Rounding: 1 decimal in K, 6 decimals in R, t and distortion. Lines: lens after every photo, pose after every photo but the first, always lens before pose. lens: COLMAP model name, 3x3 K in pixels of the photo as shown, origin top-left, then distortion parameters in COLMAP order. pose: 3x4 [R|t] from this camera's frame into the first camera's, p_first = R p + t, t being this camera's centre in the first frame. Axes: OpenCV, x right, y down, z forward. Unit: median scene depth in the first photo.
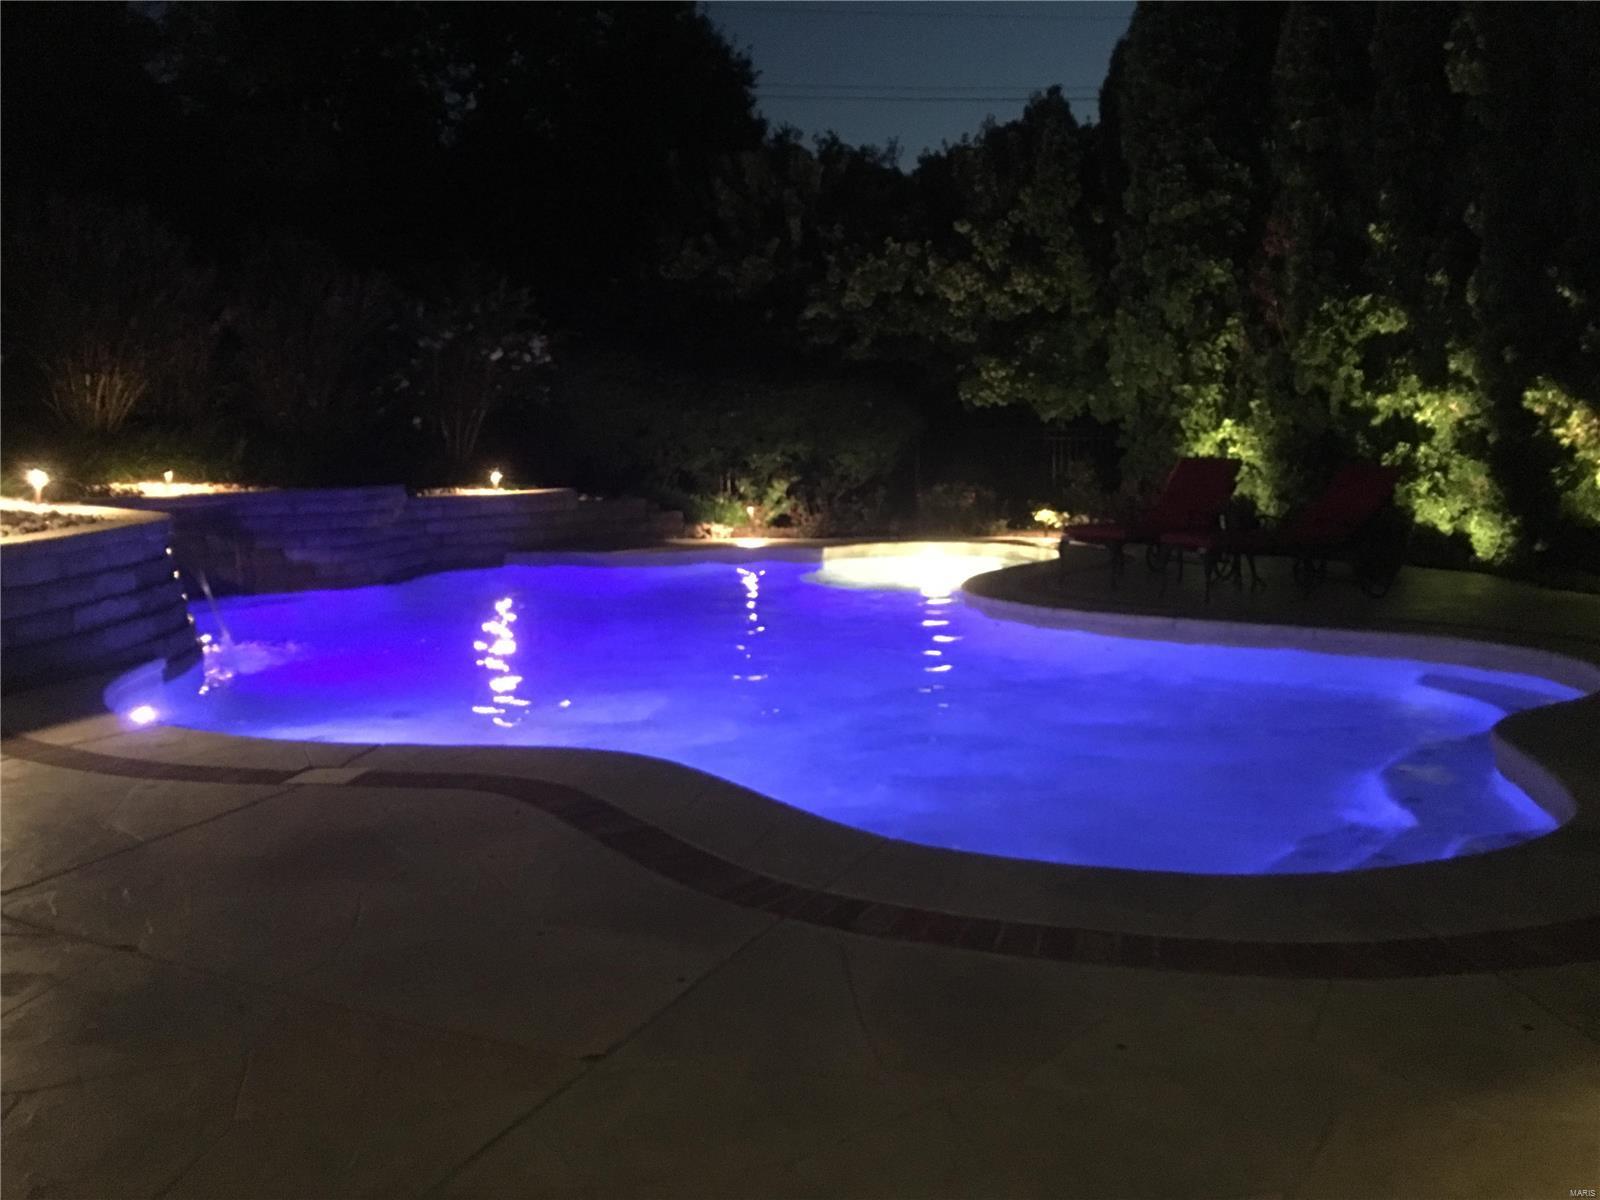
lens RADIAL K [[1360.0, 0, 795.9], [0, 1360.0, 598.8], [0, 0, 1]] dist [0.035223, -0.047763]
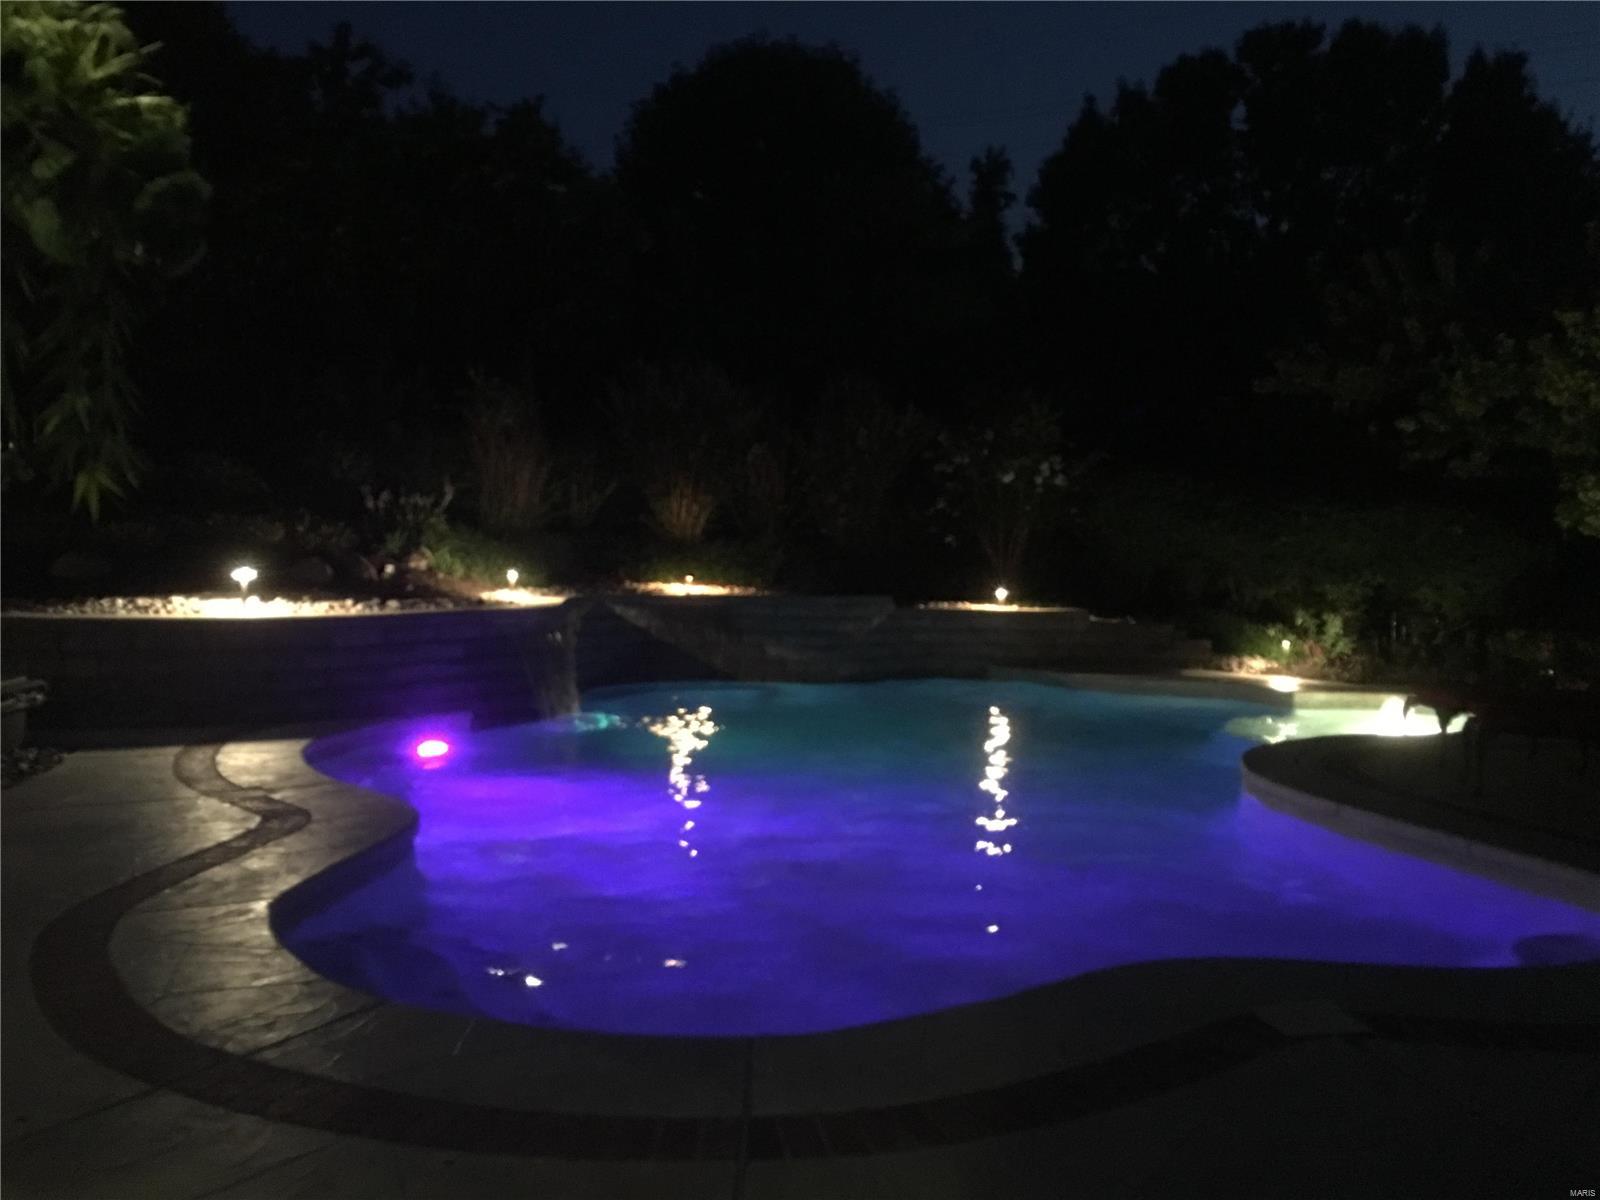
lens RADIAL K [[1360.0, 0, 795.9], [0, 1360.0, 596.5], [0, 0, 1]] dist [0.035223, -0.047763]
pose [[0.747907, 0.049473, -0.661957, 0.348496], [-0.107309, 0.993113, -0.047020, -0.021409], [0.655072, 0.106200, 0.748066, 0.119267]]
